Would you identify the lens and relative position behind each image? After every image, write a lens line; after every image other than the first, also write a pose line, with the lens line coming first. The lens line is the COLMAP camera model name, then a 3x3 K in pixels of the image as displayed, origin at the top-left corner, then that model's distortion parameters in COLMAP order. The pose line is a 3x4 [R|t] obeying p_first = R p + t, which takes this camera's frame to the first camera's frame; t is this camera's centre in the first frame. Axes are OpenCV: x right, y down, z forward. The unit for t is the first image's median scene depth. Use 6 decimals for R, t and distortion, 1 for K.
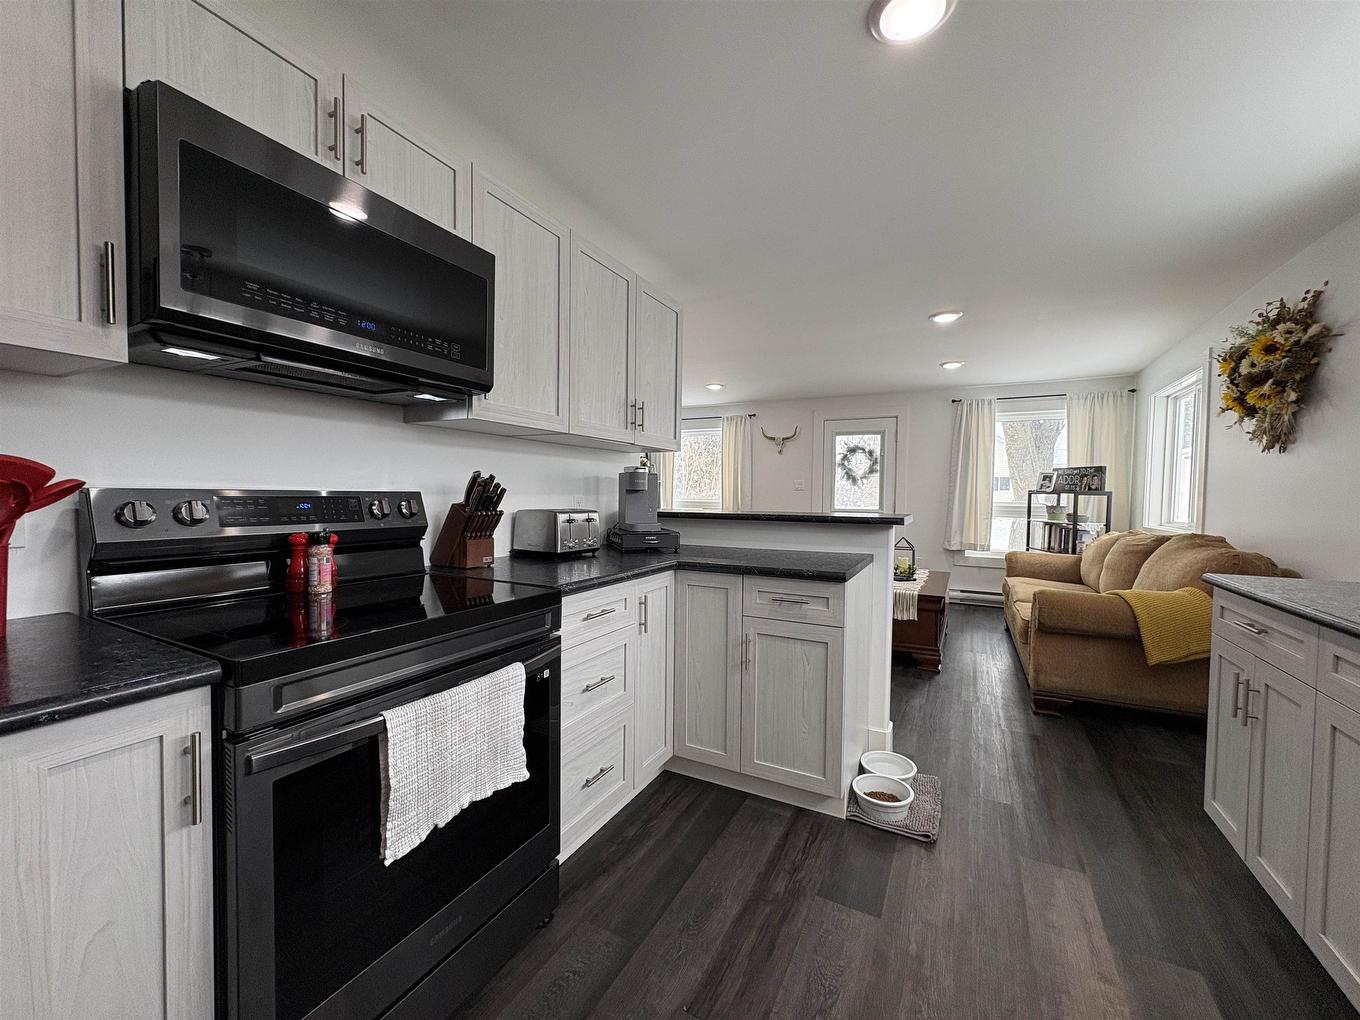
lens RADIAL K [[539.6, 0, 678.9], [0, 539.6, 509.8], [0, 0, 1]] dist [-0.000443, 0.000132]
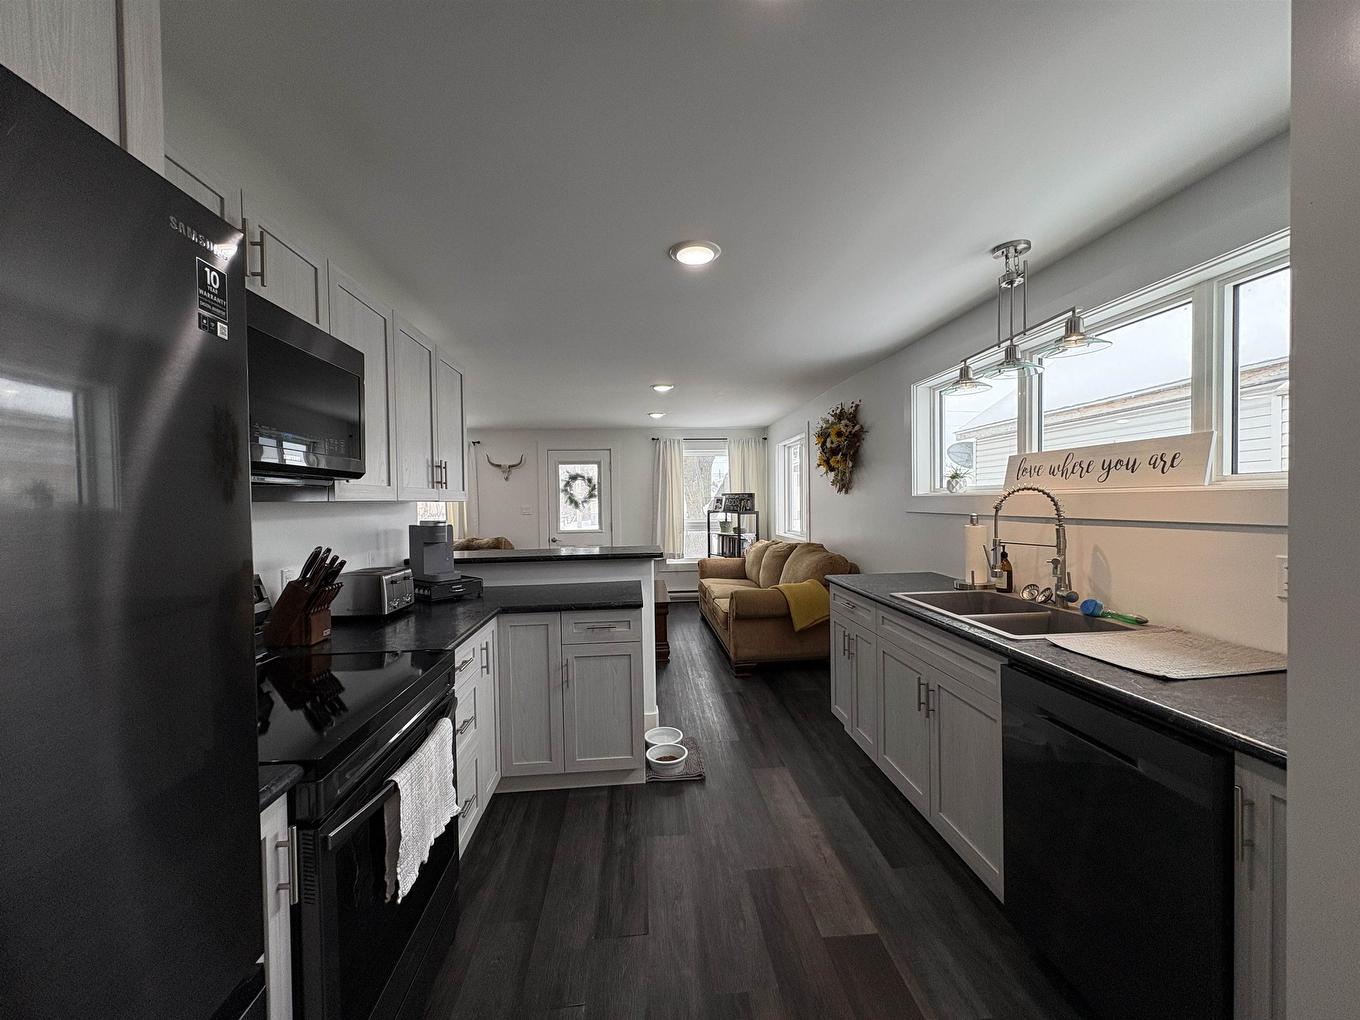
lens RADIAL K [[539.6, 0, 678.9], [0, 539.6, 509.8], [0, 0, 1]] dist [-0.000443, 0.000132]
pose [[0.842648, -0.036227, 0.537244, -0.232955], [0.044428, 0.999010, -0.002319, -0.073528], [-0.536628, 0.025822, 0.843423, -0.144606]]
